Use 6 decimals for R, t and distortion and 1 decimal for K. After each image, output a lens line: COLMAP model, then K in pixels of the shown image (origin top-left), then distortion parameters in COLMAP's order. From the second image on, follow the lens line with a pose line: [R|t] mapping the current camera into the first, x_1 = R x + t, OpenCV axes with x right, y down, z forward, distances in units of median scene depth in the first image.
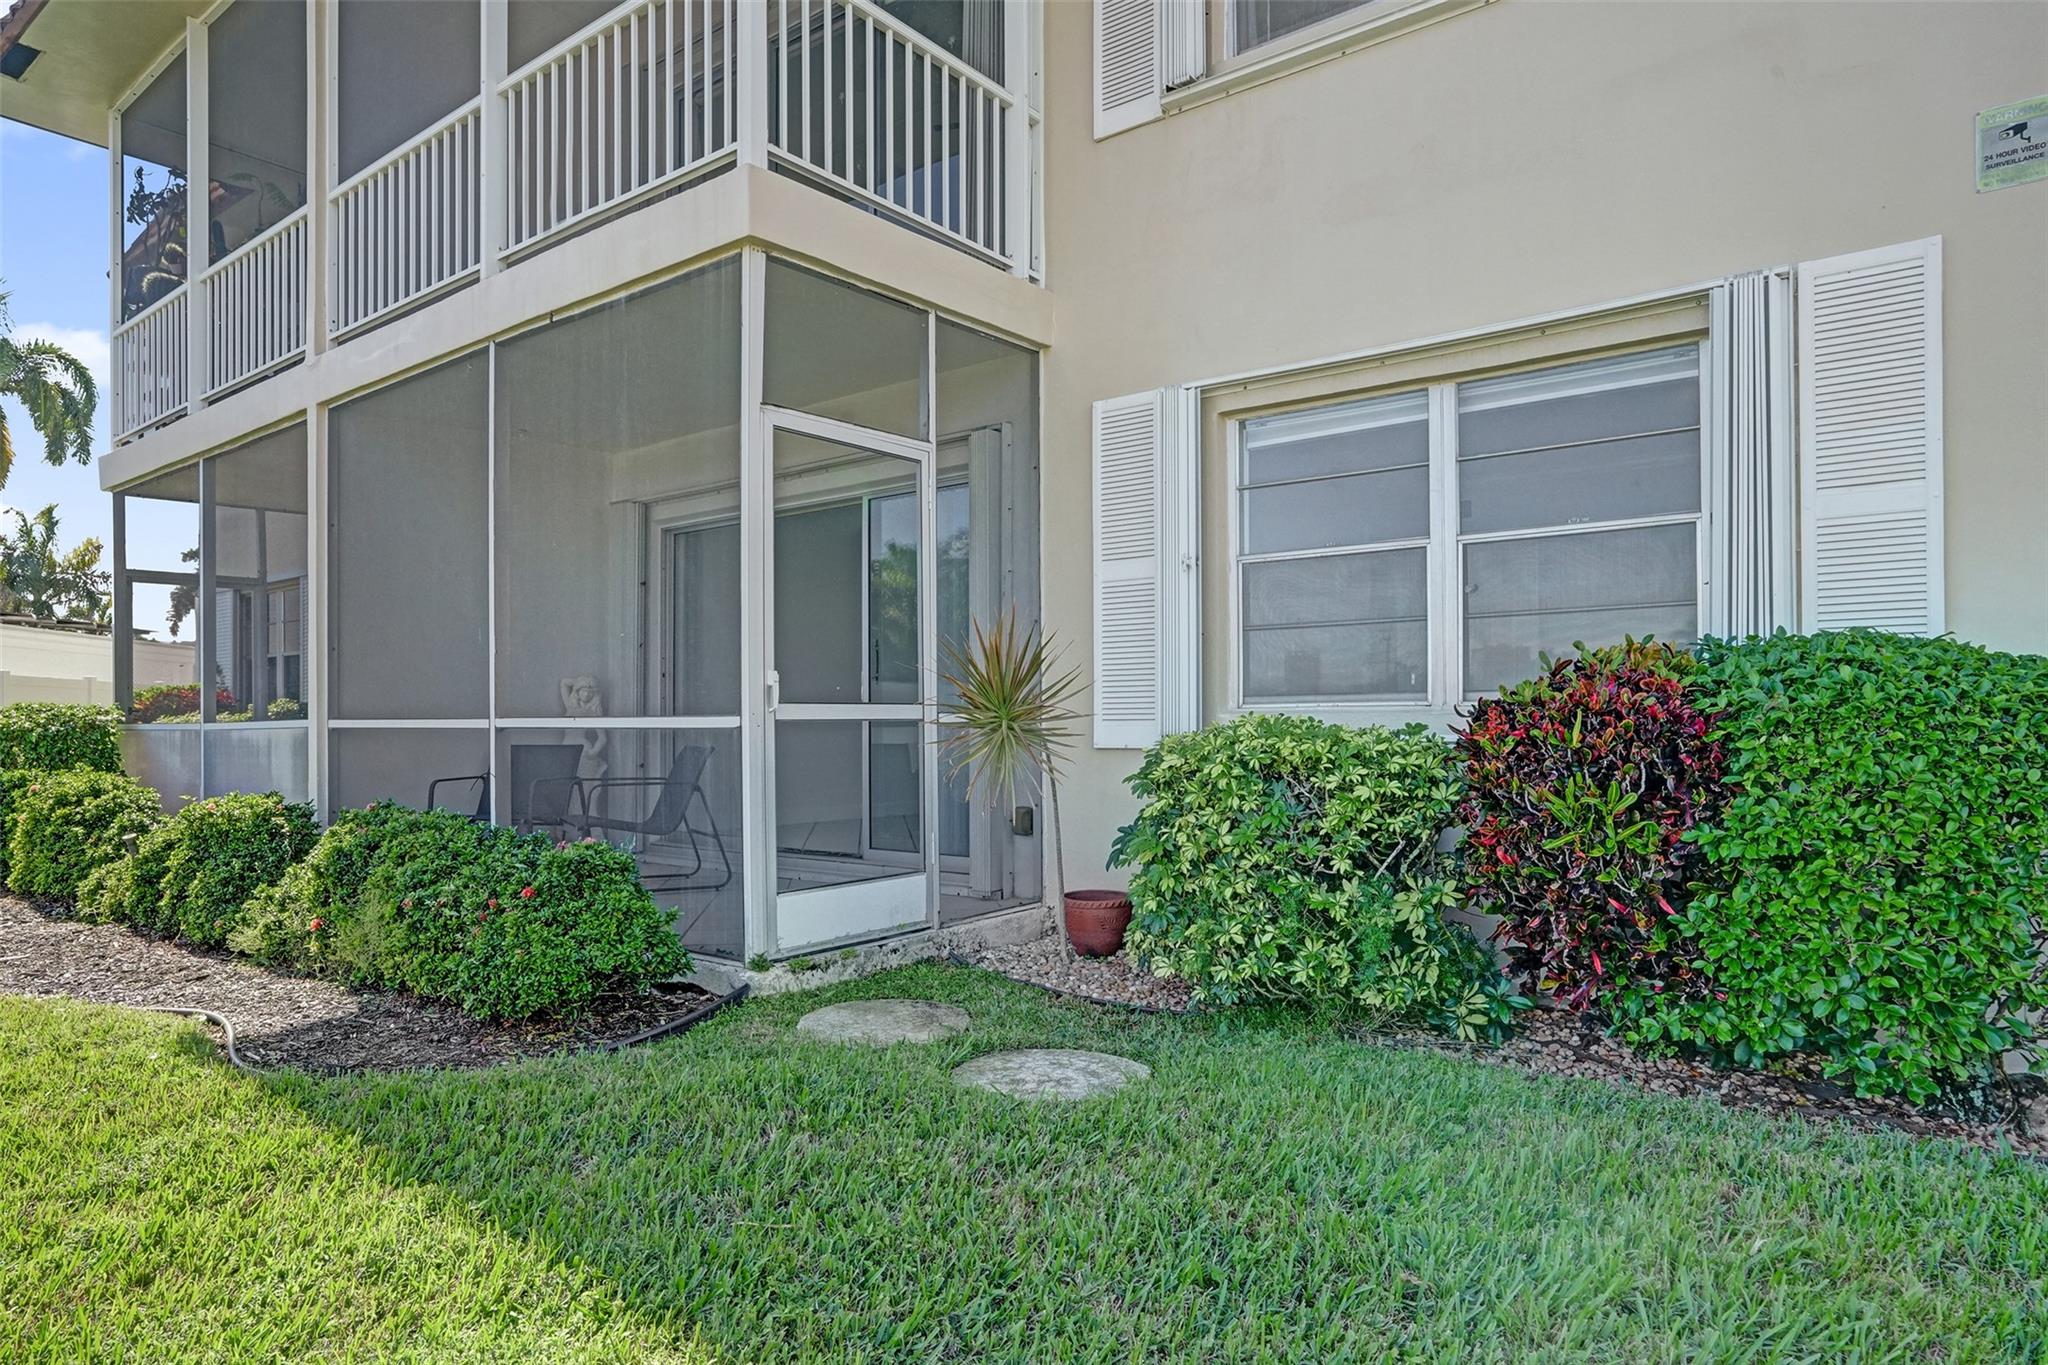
lens RADIAL K [[1181.1, 0, 1020.9], [0, 1181.1, 738.8], [0, 0, 1]] dist [0.014484, 0.002215]
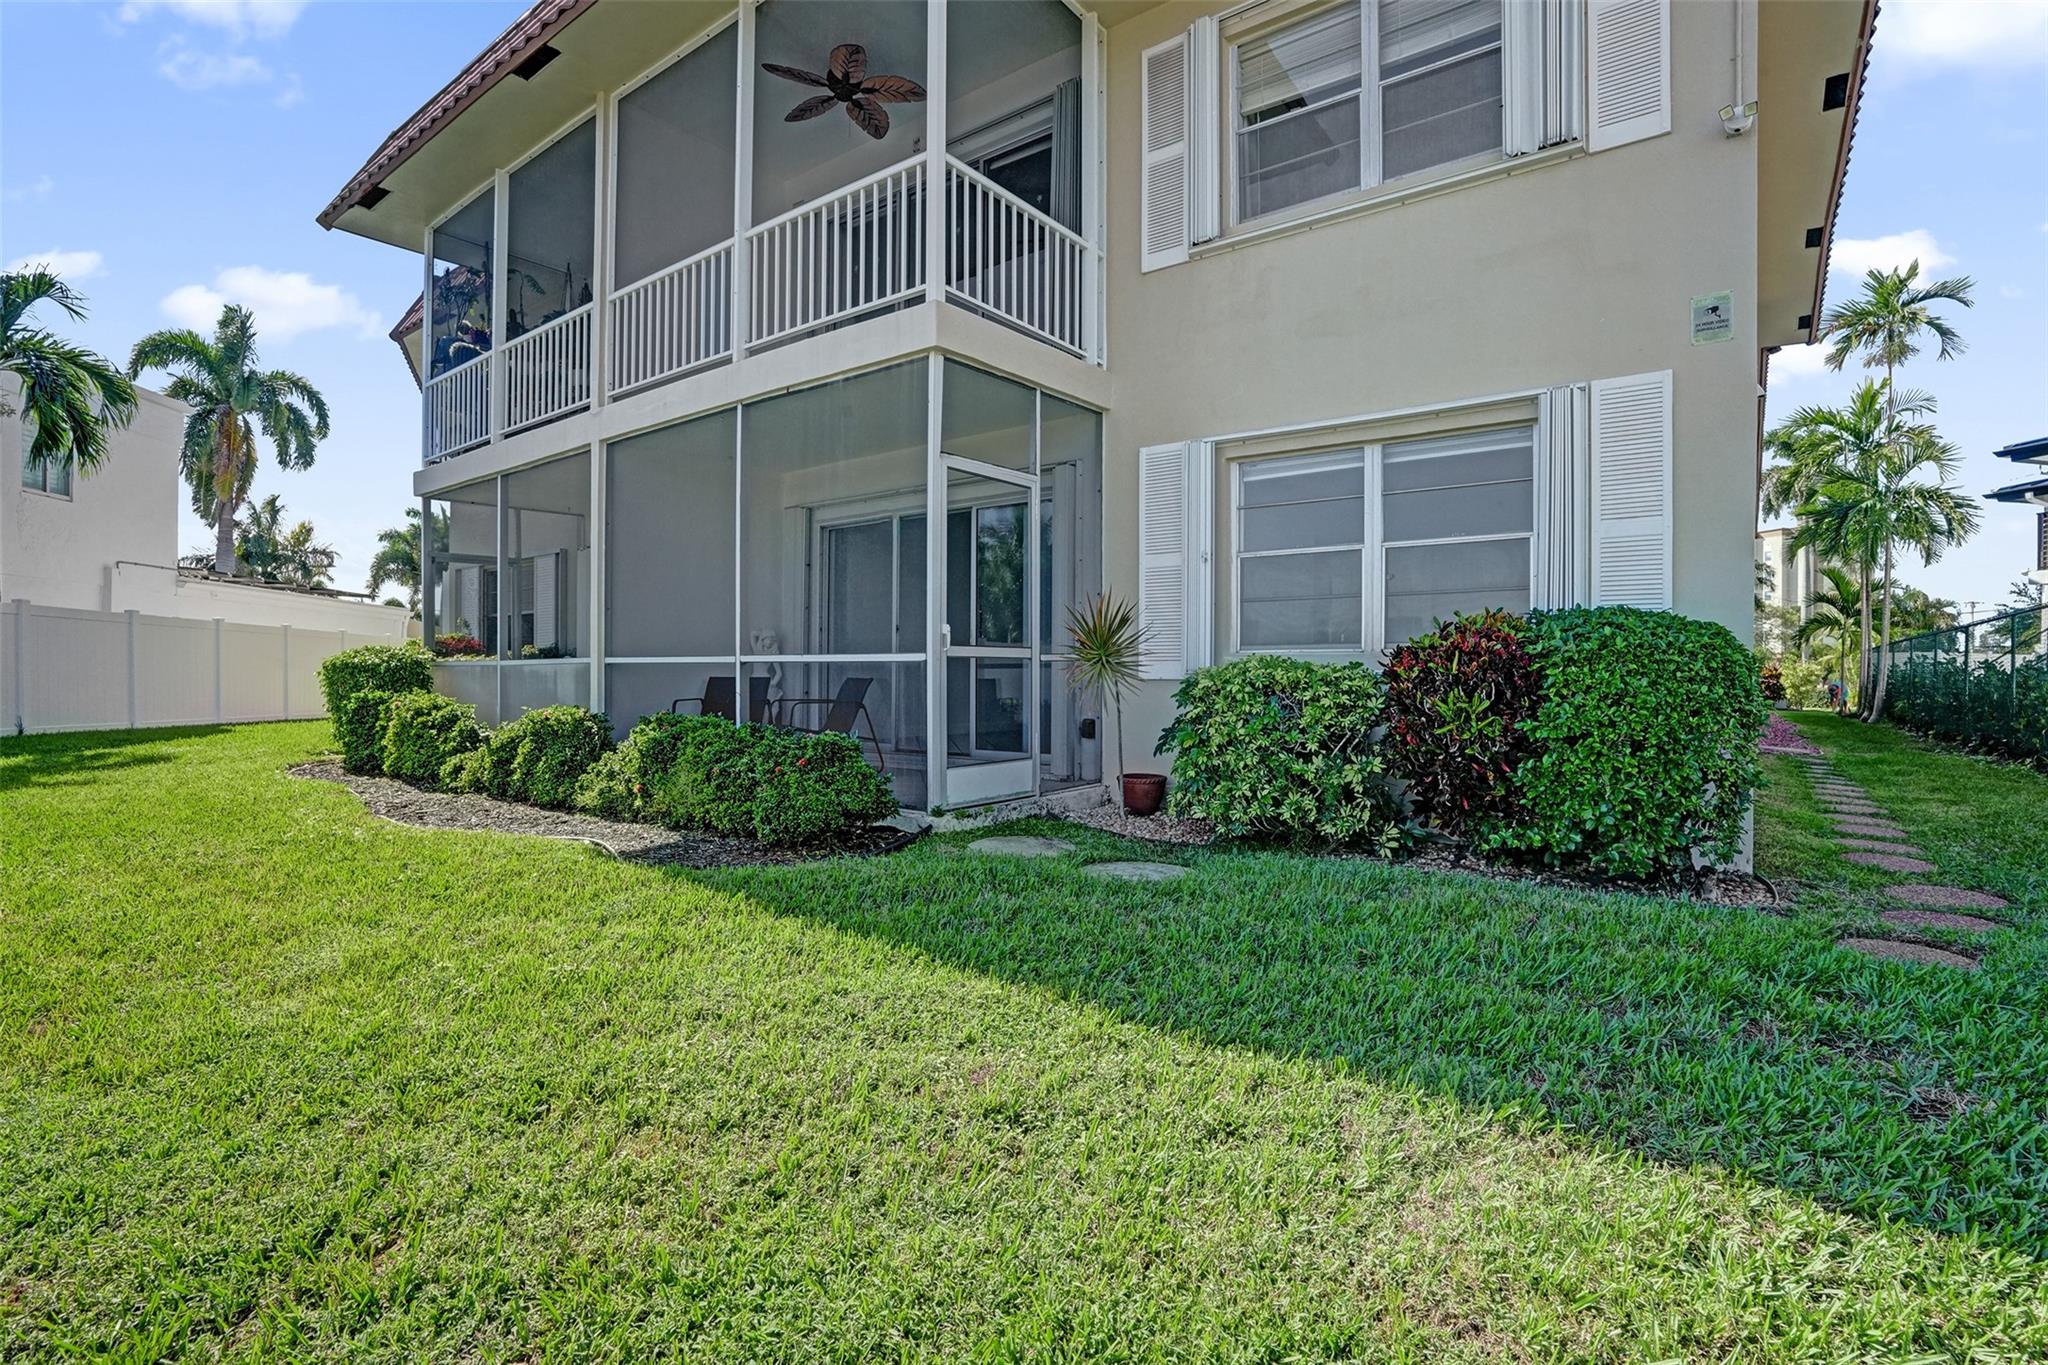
lens RADIAL K [[952.1, 0, 1034.6], [0, 952.1, 702.0], [0, 0, 1]] dist [-0.014938, 0.000074]
pose [[0.999743, 0.007787, 0.021304, -0.125015], [-0.008110, 0.999853, 0.015099, 0.025578], [-0.021183, -0.015268, 0.999659, -0.268163]]
